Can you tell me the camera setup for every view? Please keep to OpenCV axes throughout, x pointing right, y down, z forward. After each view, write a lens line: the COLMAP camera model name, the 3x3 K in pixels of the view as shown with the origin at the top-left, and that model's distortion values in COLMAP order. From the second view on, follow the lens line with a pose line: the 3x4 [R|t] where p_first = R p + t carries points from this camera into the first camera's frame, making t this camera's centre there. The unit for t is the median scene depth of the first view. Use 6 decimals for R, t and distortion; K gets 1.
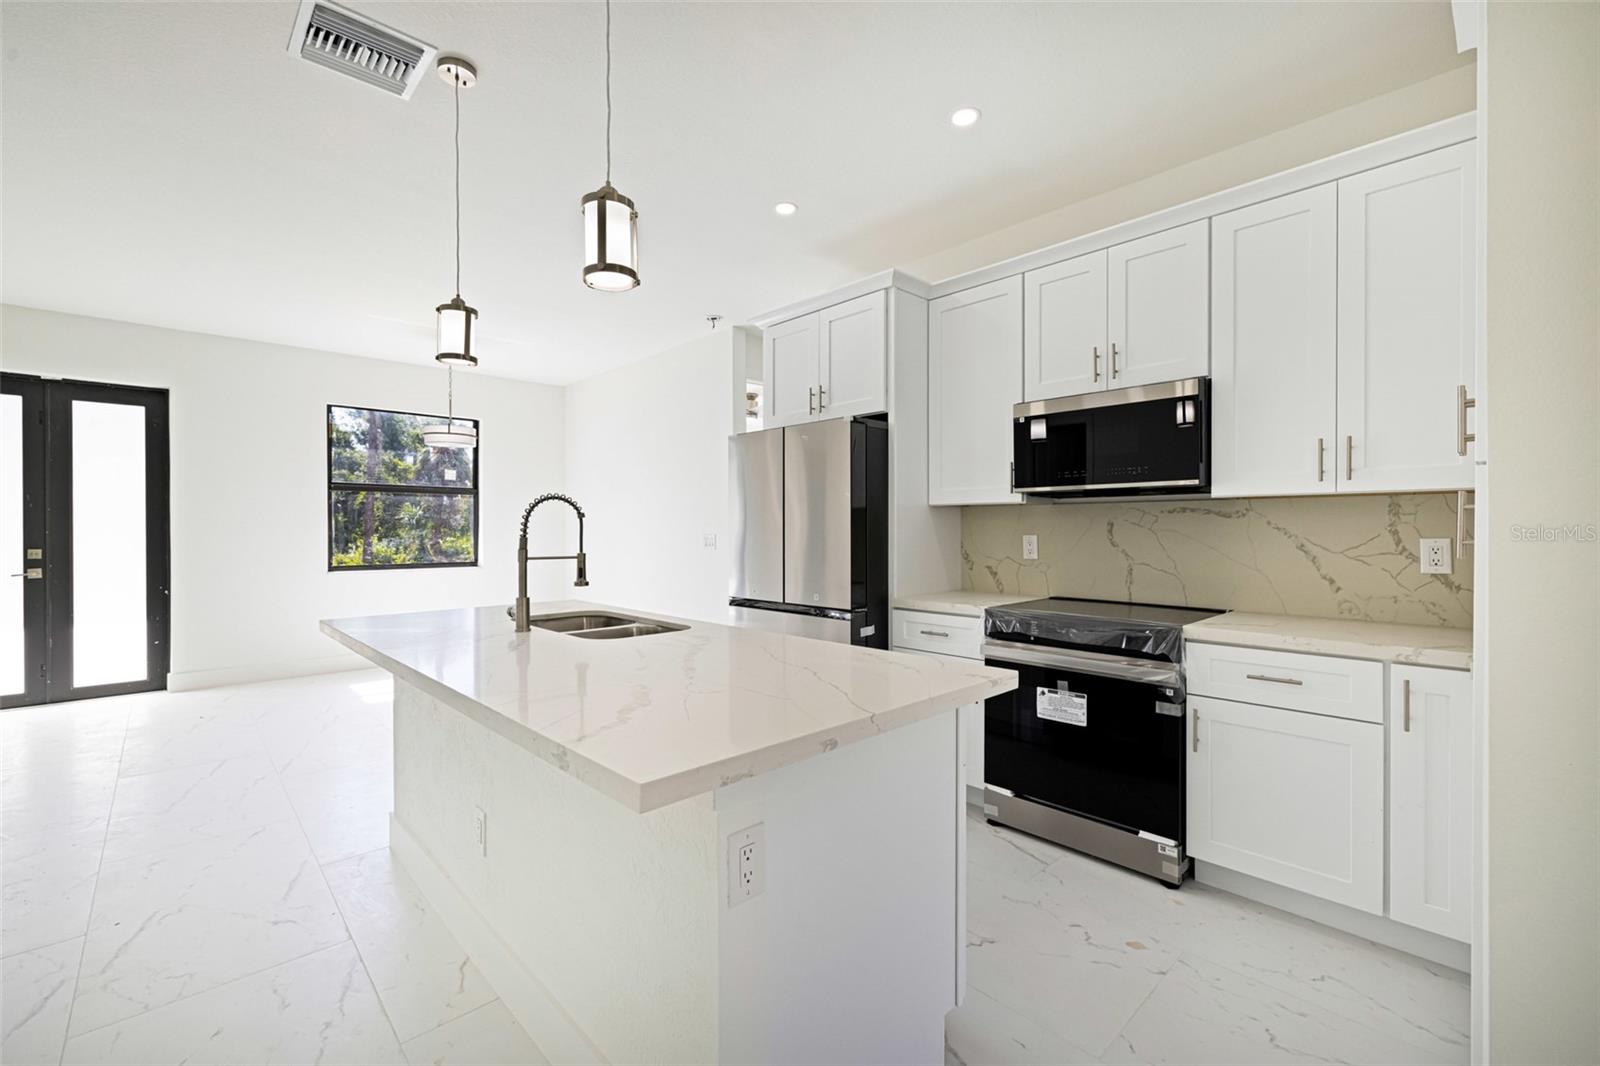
lens RADIAL K [[670.7, 0, 804.6], [0, 670.7, 534.1], [0, 0, 1]] dist [-0.000219, -0.000981]
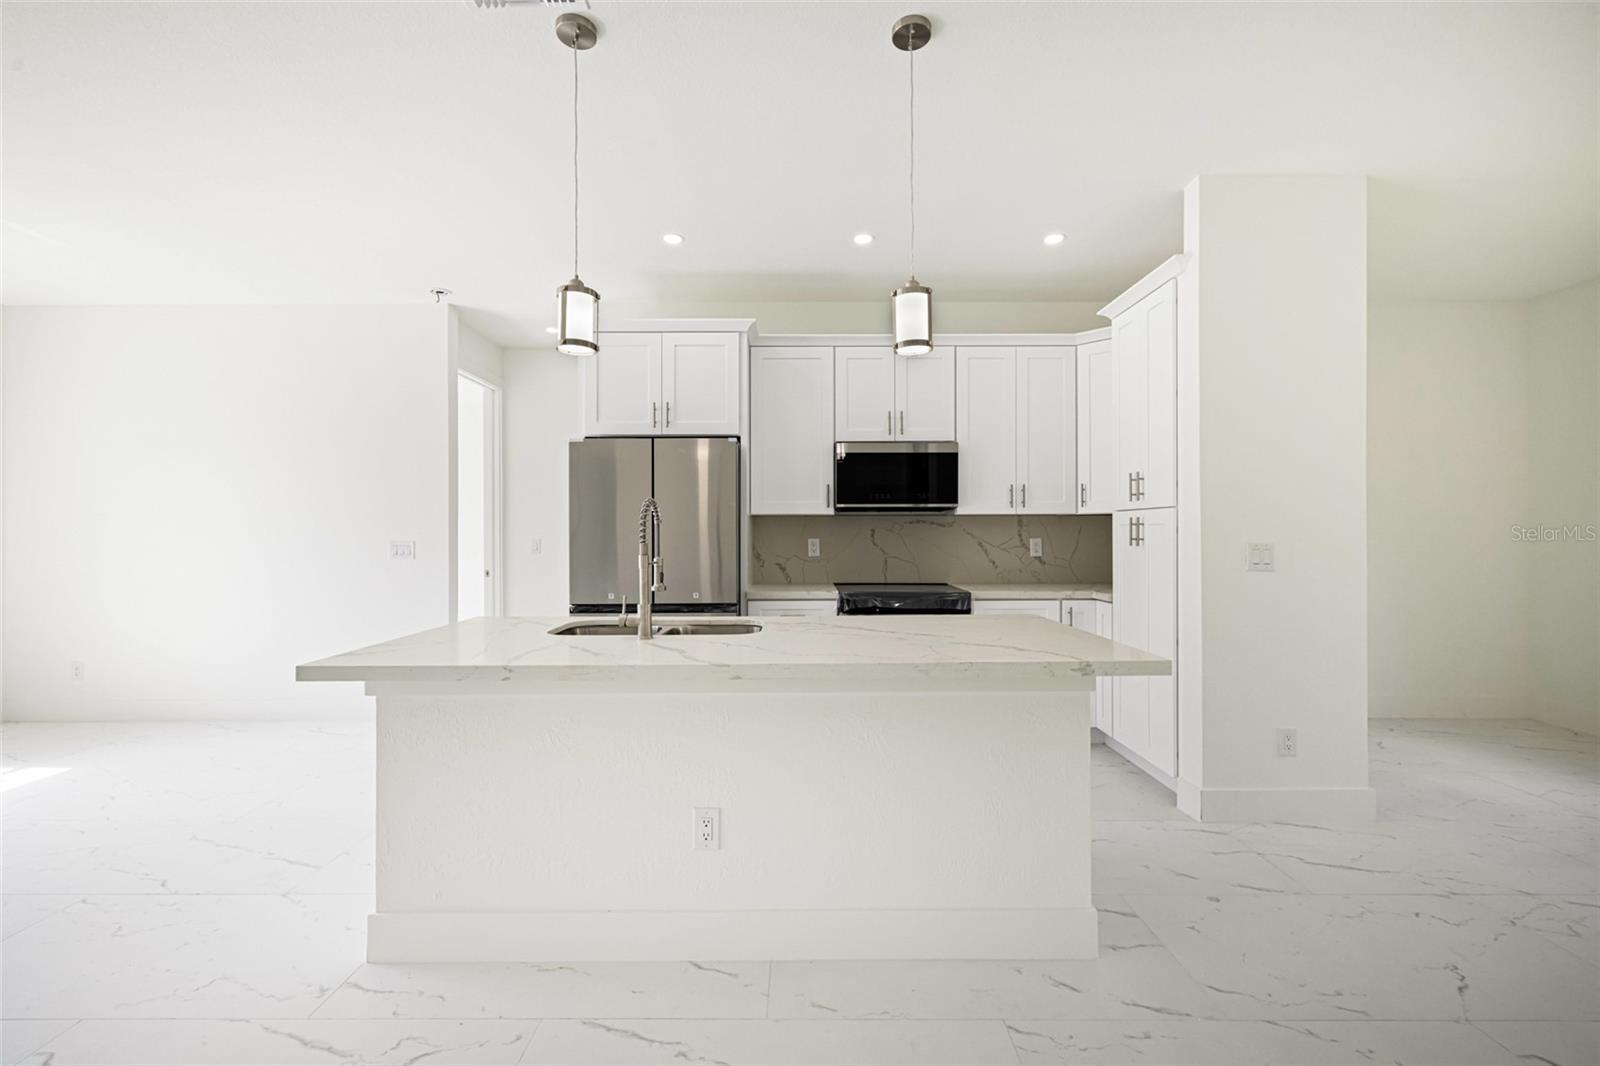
lens RADIAL K [[670.7, 0, 803.6], [0, 670.7, 531.6], [0, 0, 1]] dist [-0.000219, -0.000981]
pose [[0.687424, 0.002434, 0.726252, -0.639852], [0.006633, 0.999932, -0.009630, 0.000680], [-0.726226, 0.011437, 0.687361, 0.100208]]
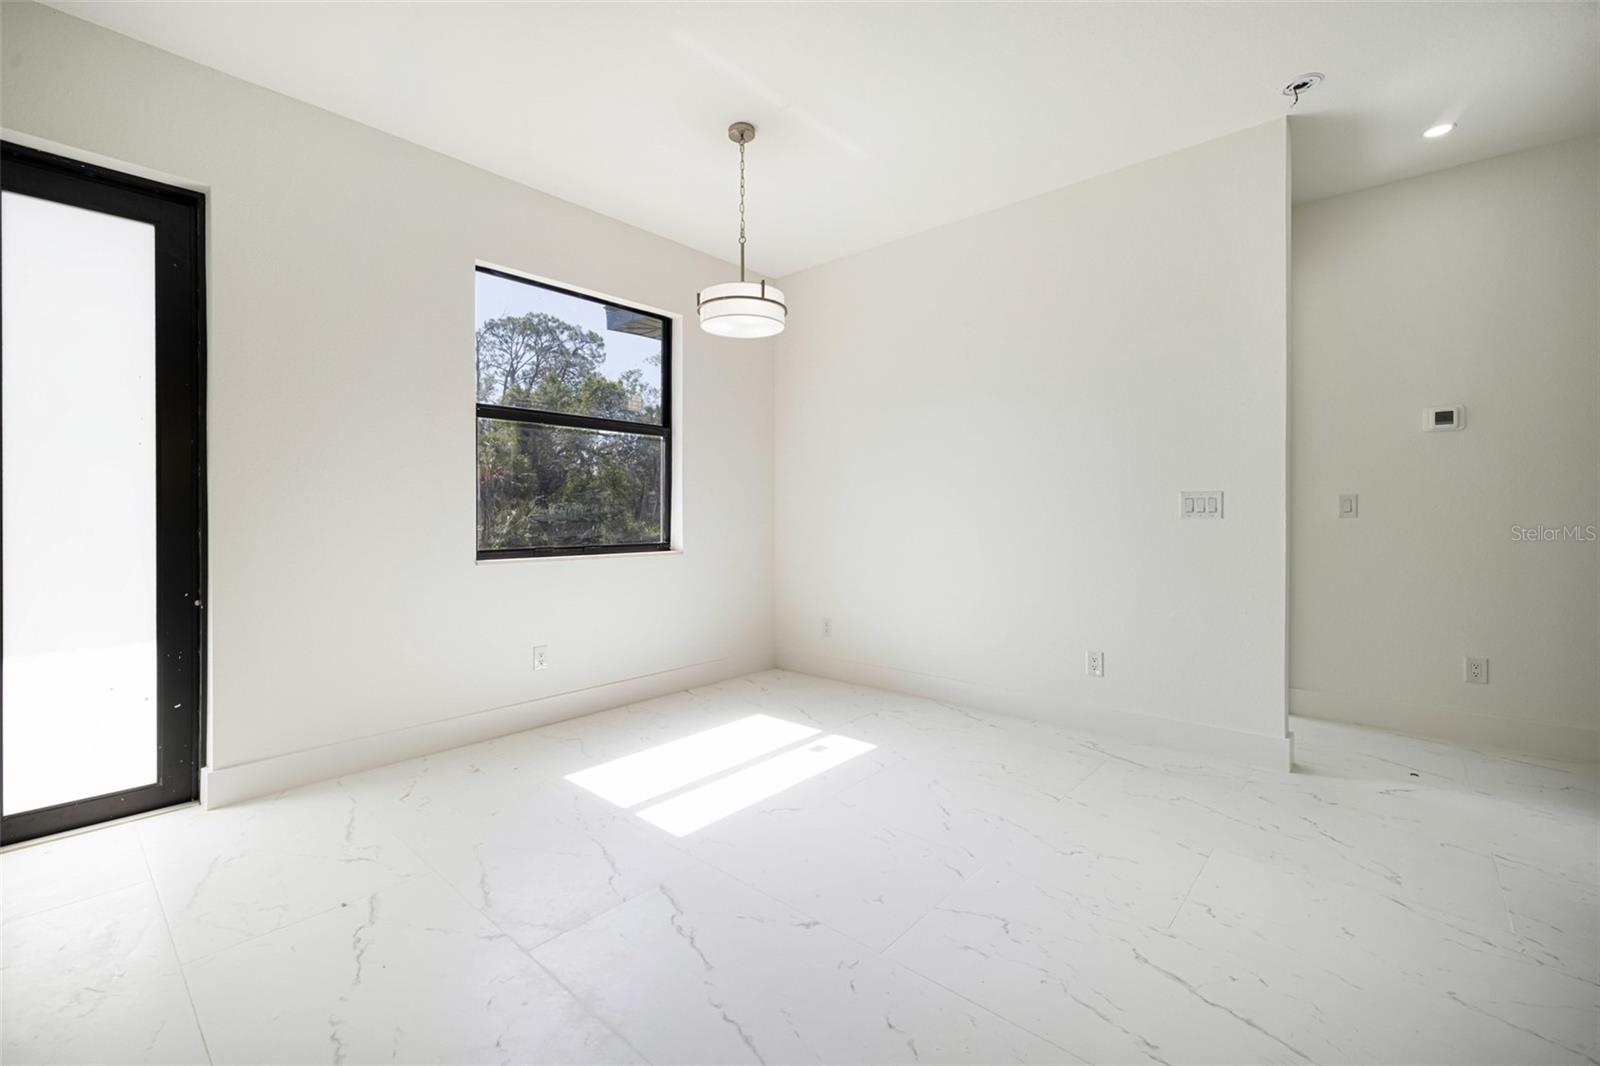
lens RADIAL K [[670.7, 0, 780.7], [0, 670.7, 516.8], [0, 0, 1]] dist [-0.000219, -0.000981]
pose [[0.997227, 0.000205, 0.074416, -0.855275], [0.000019, 0.999995, -0.003016, 0.037213], [-0.074417, 0.003009, 0.997223, 0.723714]]
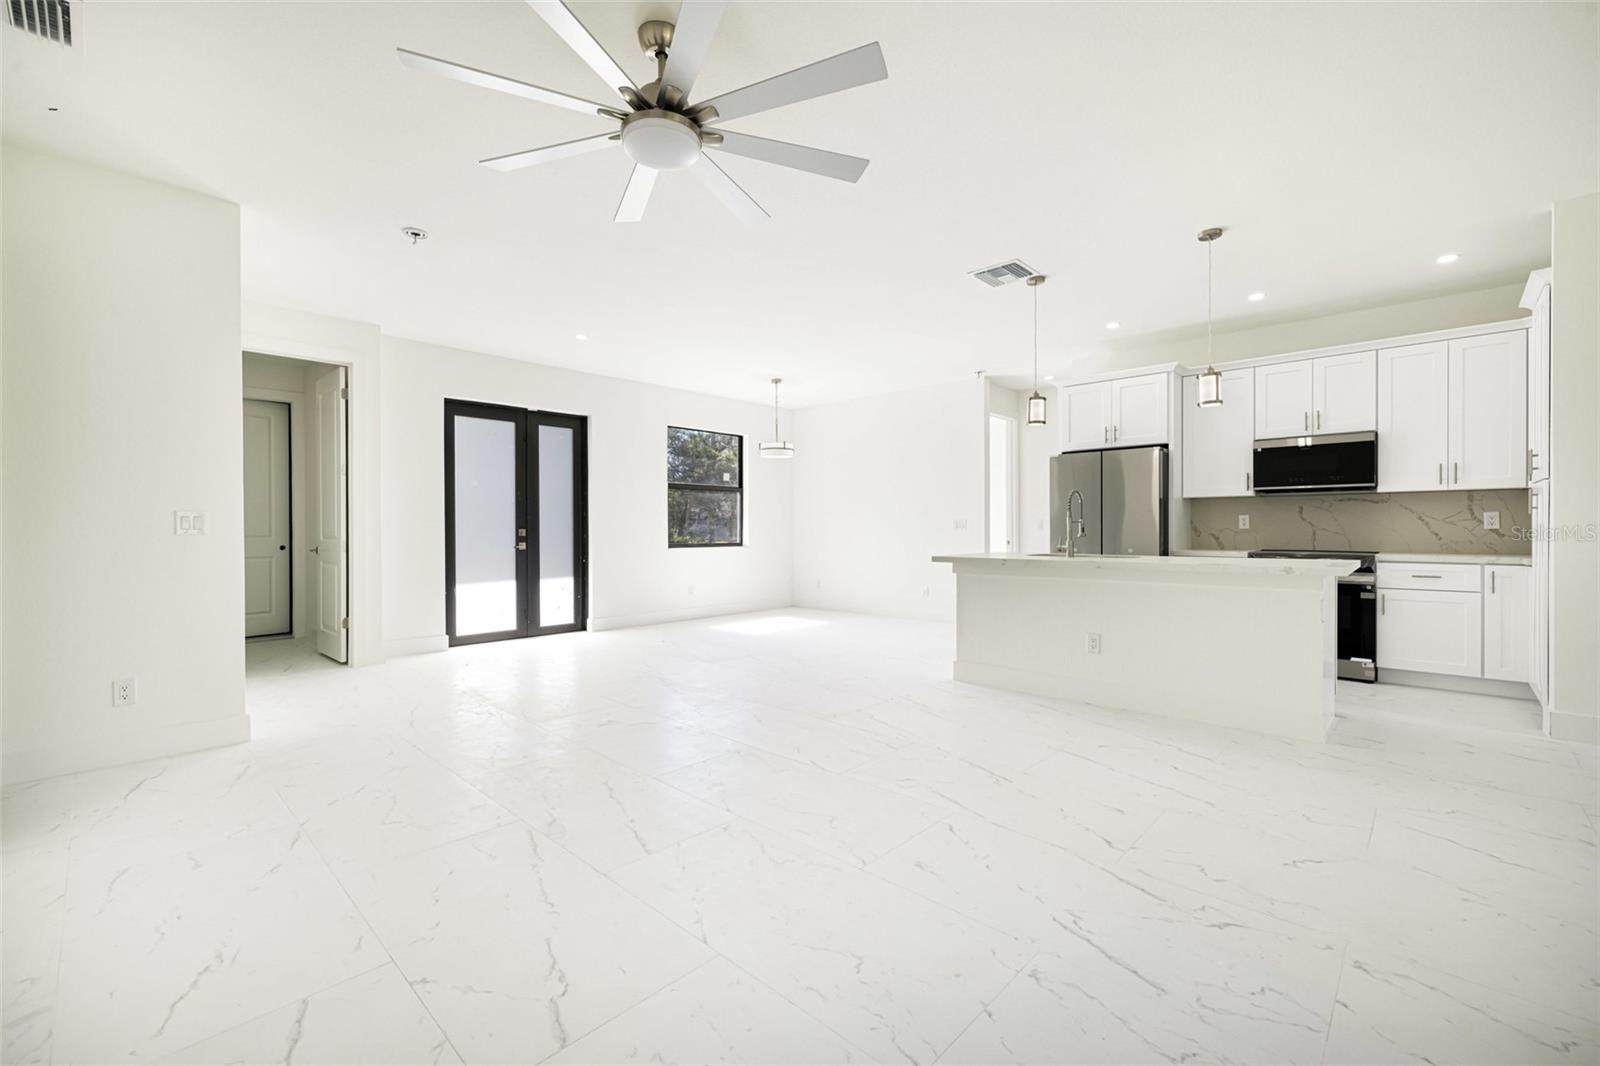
lens RADIAL K [[670.7, 0, 797.5], [0, 670.7, 532.8], [0, 0, 1]] dist [-0.000219, -0.000981]
pose [[0.998703, -0.002296, 0.050866, -0.885935], [0.002337, 0.999997, -0.000743, 0.045701], [-0.050865, 0.000861, 0.998705, -0.649616]]
